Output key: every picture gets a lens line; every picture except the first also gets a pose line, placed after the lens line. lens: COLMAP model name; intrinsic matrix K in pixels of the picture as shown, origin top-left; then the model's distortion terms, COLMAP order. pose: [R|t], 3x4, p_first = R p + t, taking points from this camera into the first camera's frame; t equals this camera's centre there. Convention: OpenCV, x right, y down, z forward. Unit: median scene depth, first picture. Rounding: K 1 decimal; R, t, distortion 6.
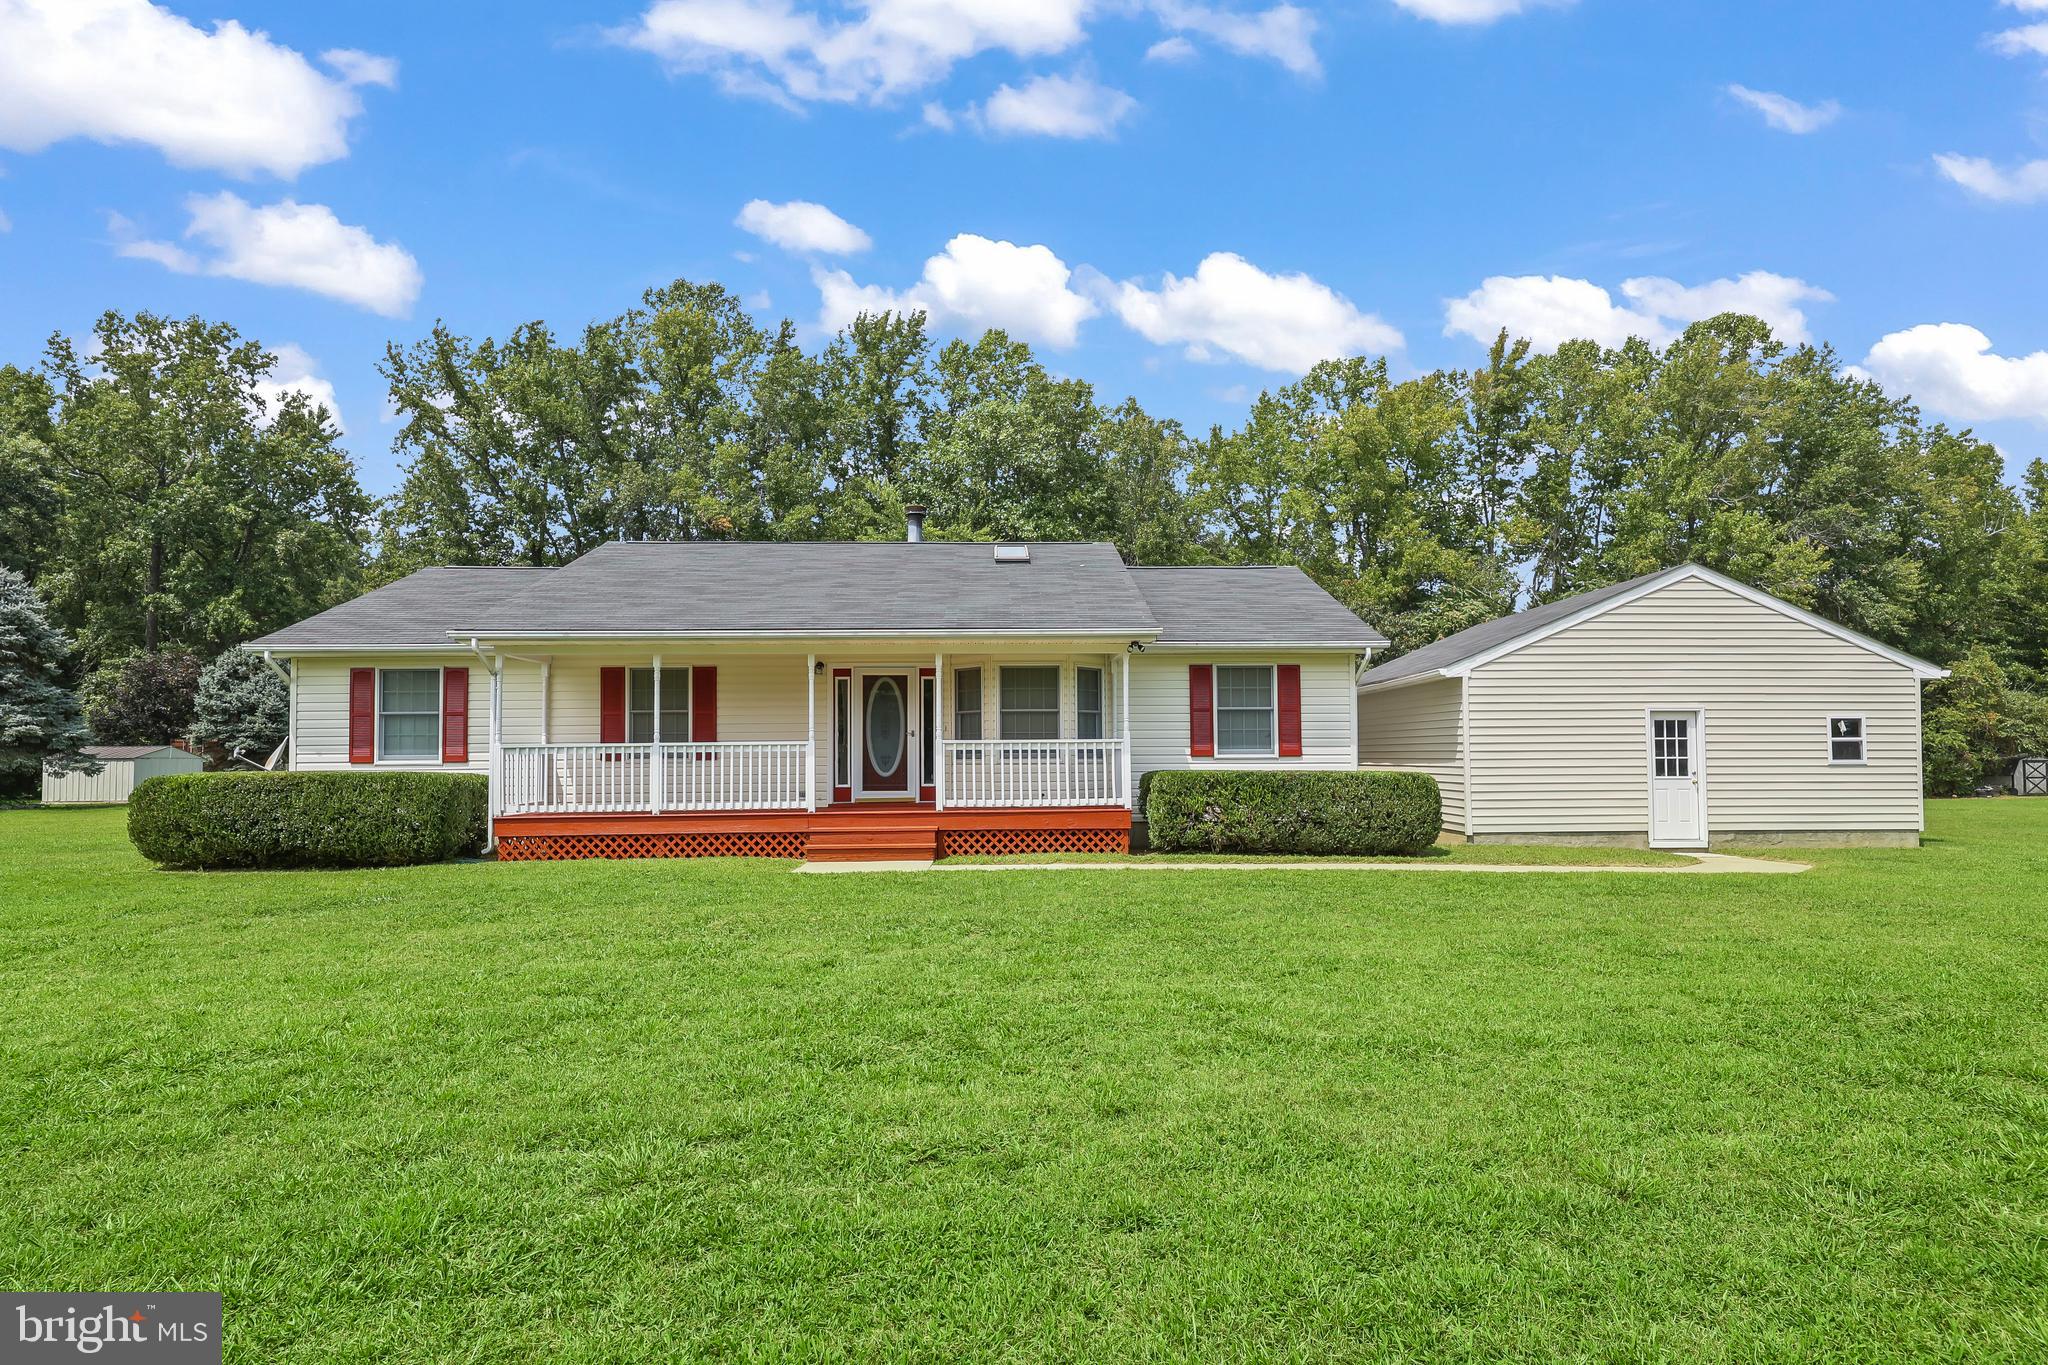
lens RADIAL K [[1049.1, 0, 1024.0], [0, 1049.1, 682.5], [0, 0, 1]] dist [0.005181, -0.000128]
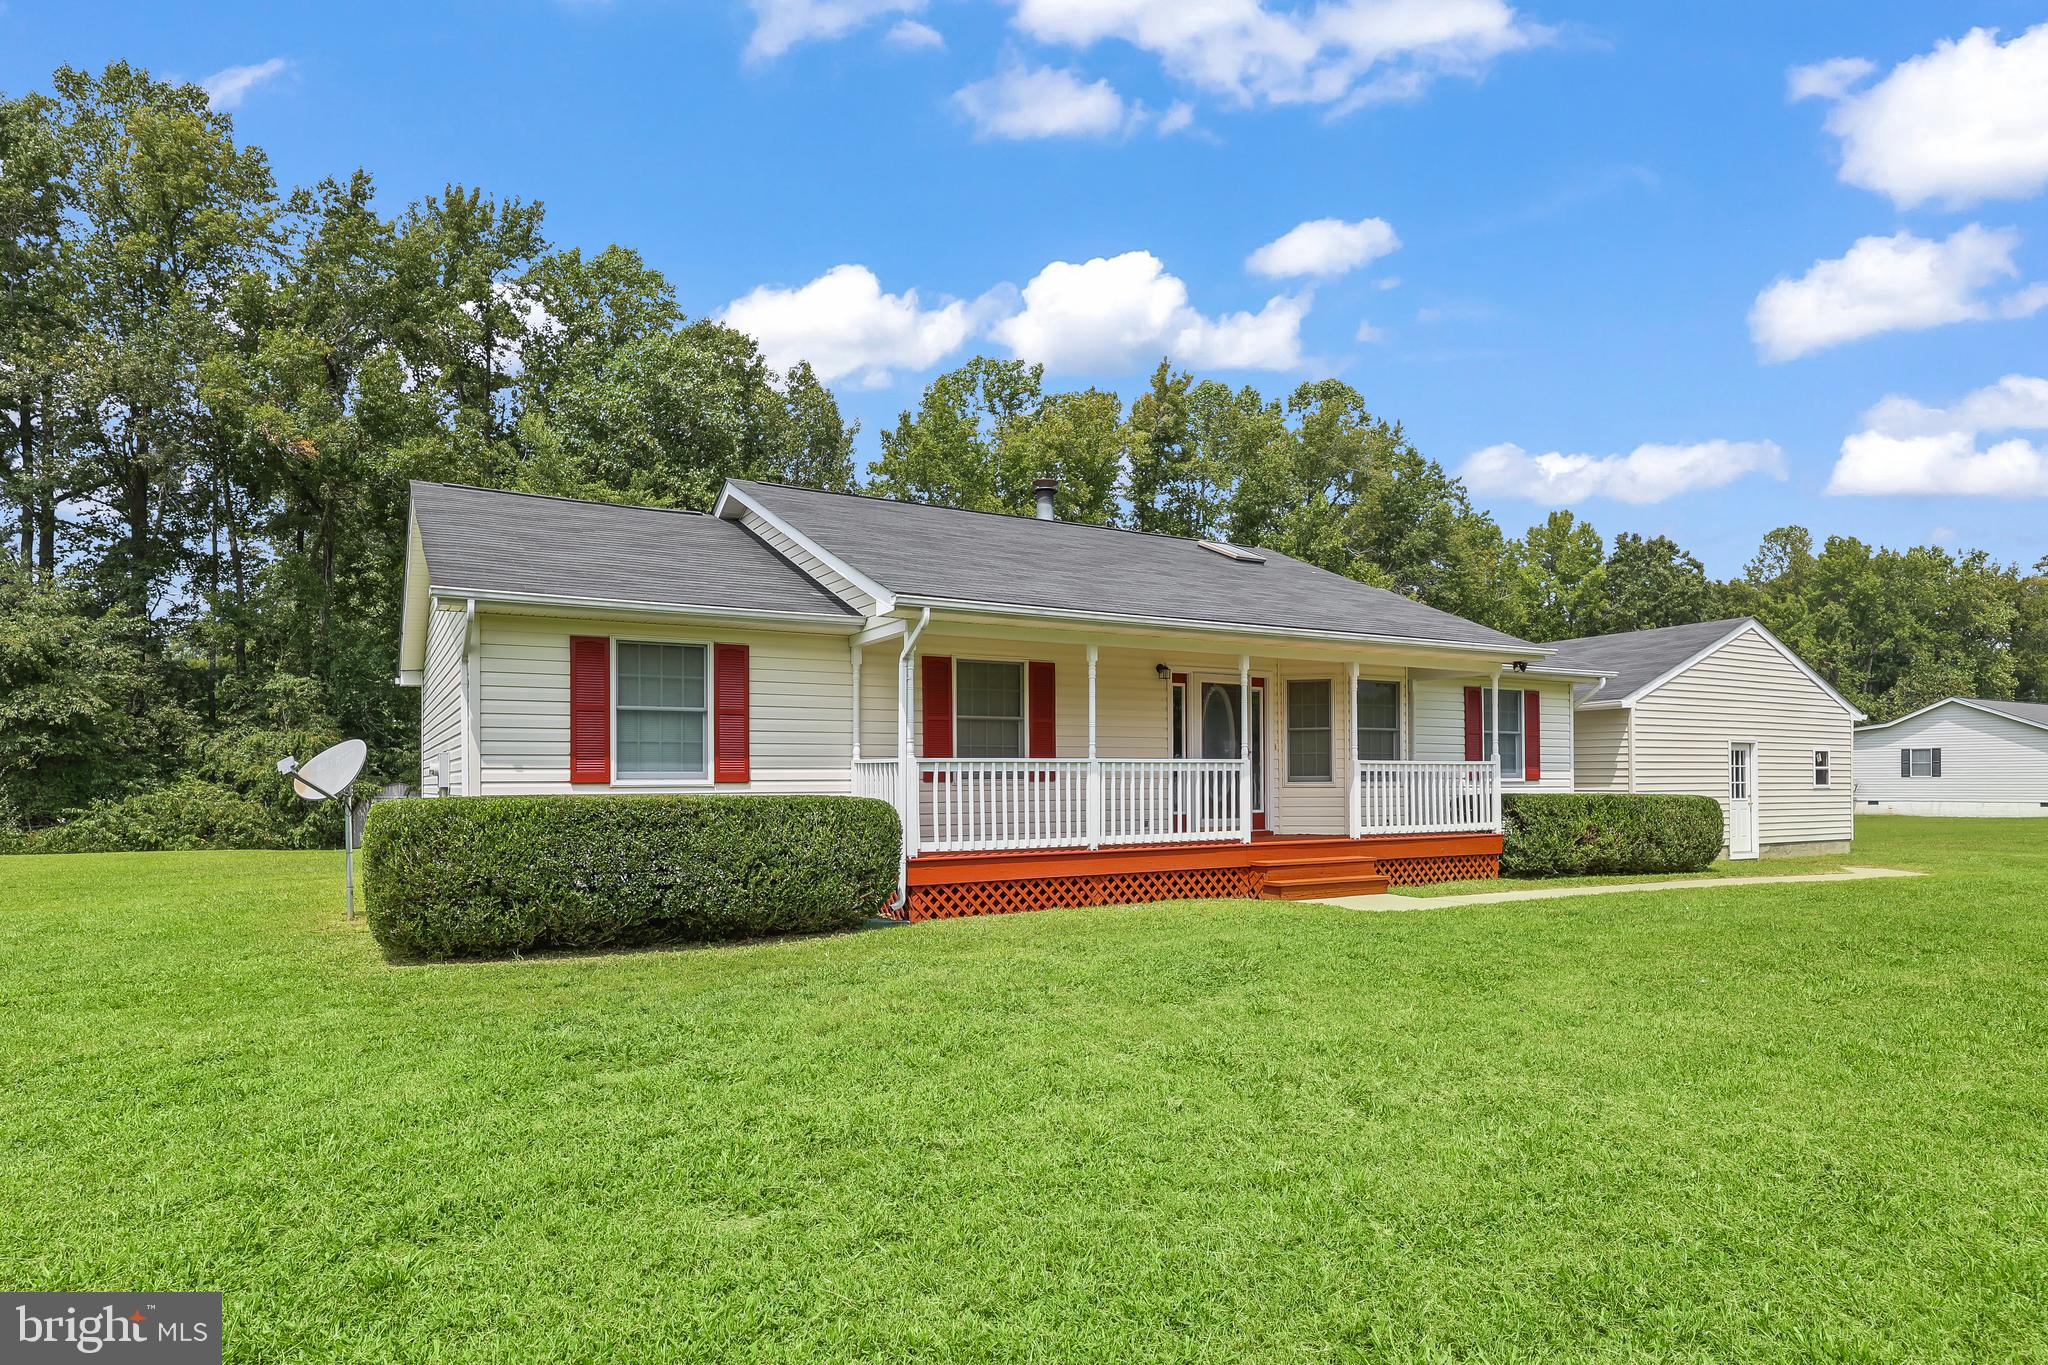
lens RADIAL K [[1148.6, 0, 1025.2], [0, 1148.6, 779.5], [0, 0, 1]] dist [0.002877, 0.000692]
pose [[0.887287, 0.004873, 0.461193, -0.708019], [-0.037206, 0.997442, 0.061040, 0.020260], [-0.459715, -0.071319, 0.885198, 0.239381]]
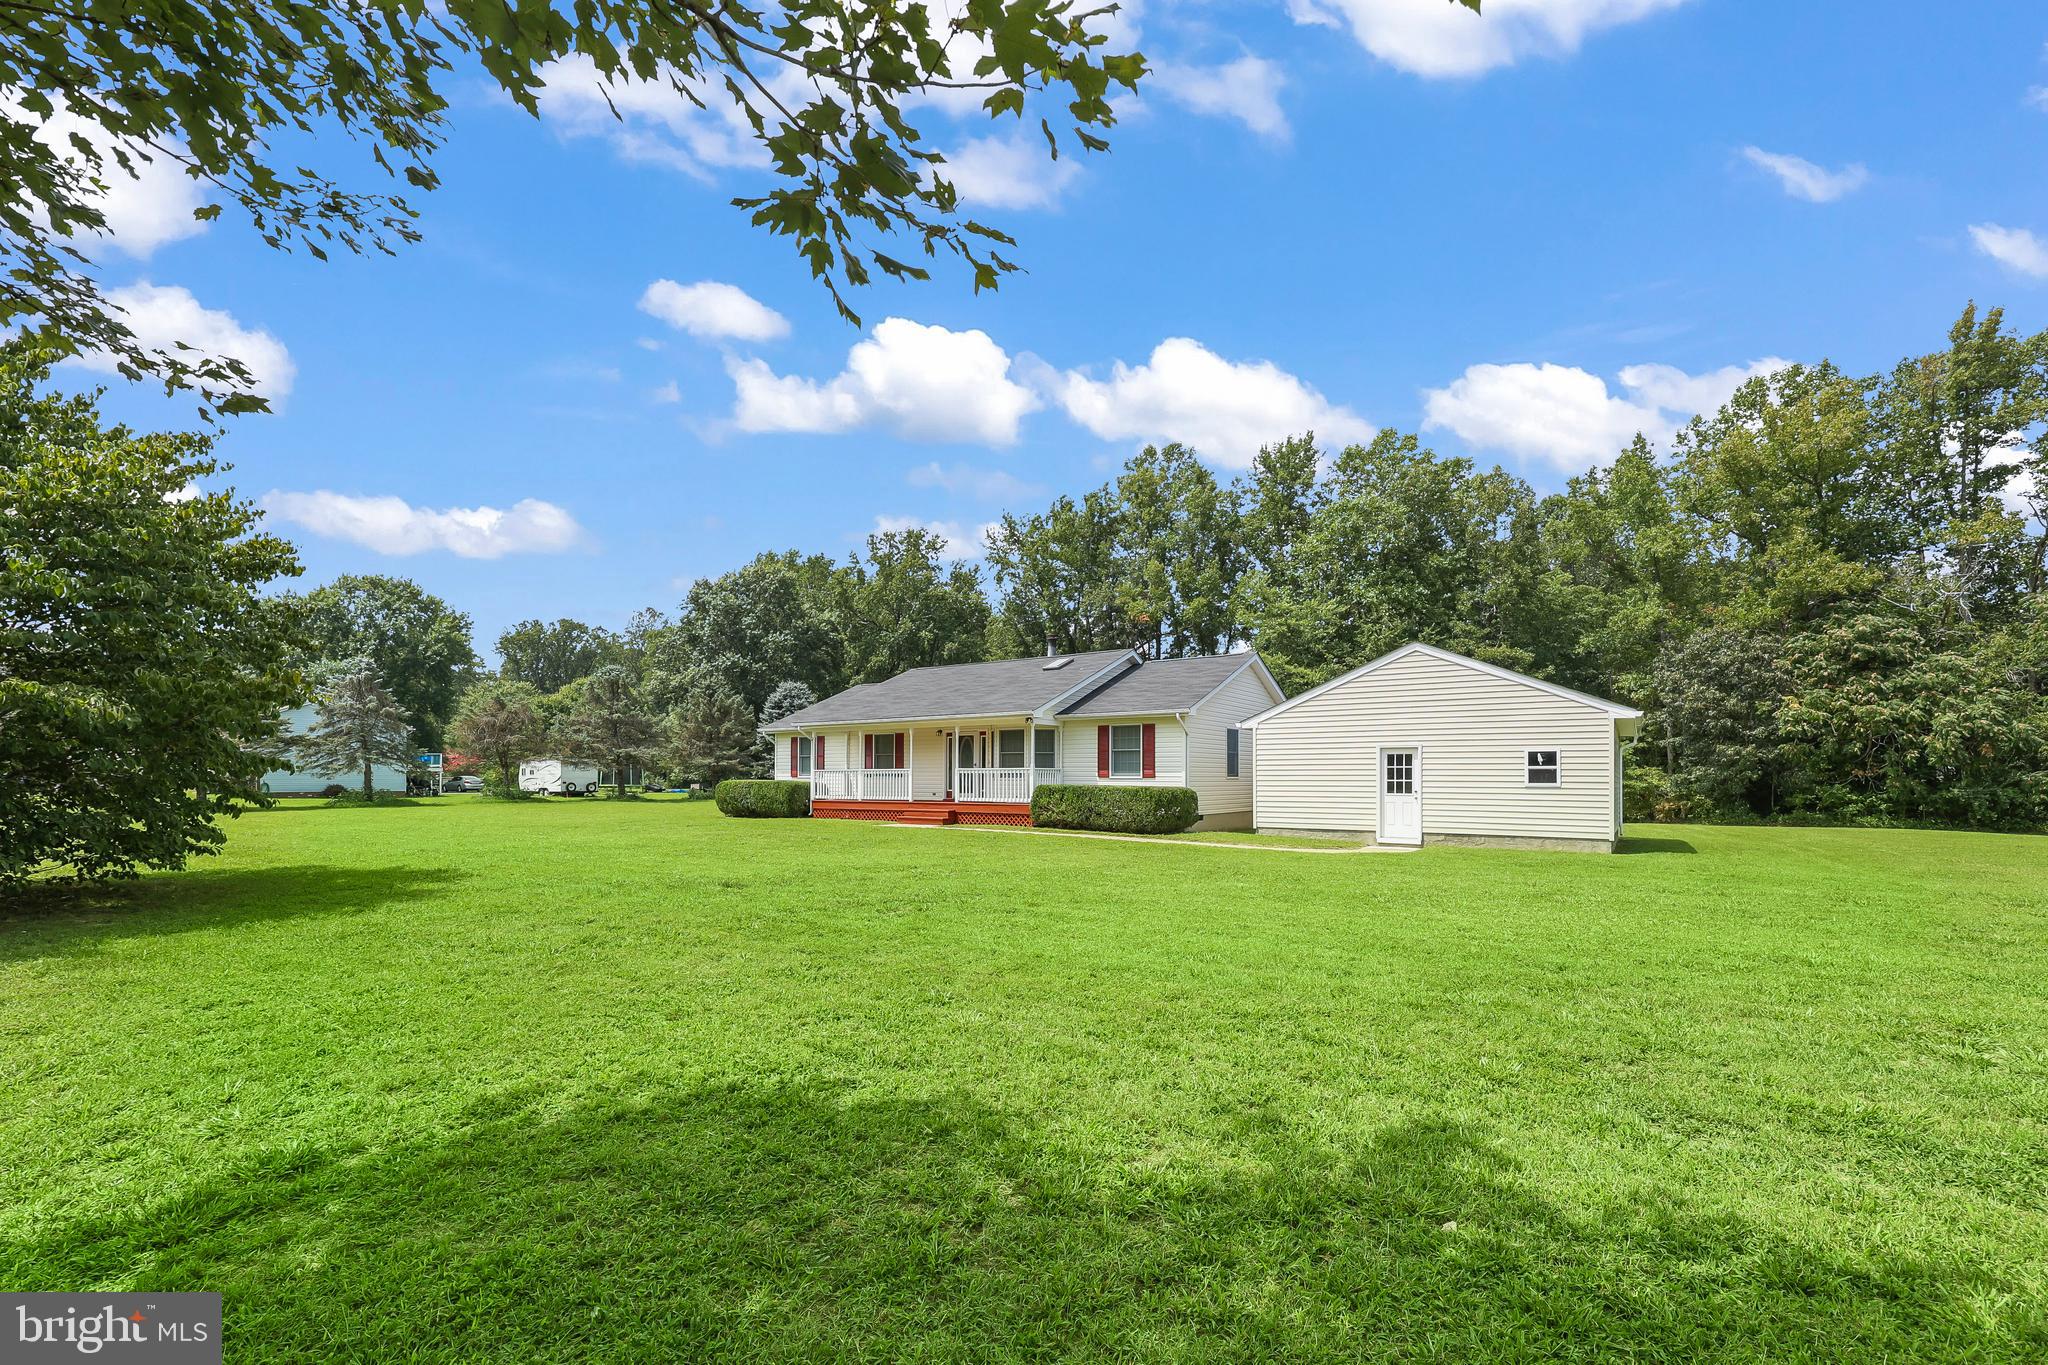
lens RADIAL K [[864.4, 0, 1015.5], [0, 864.4, 684.4], [0, 0, 1]] dist [-0.000168, -0.000063]
pose [[0.801082, -0.056501, -0.595882, 0.943653], [0.034842, 0.998248, -0.047812, -0.022548], [0.597540, 0.017540, 0.801648, -0.277623]]
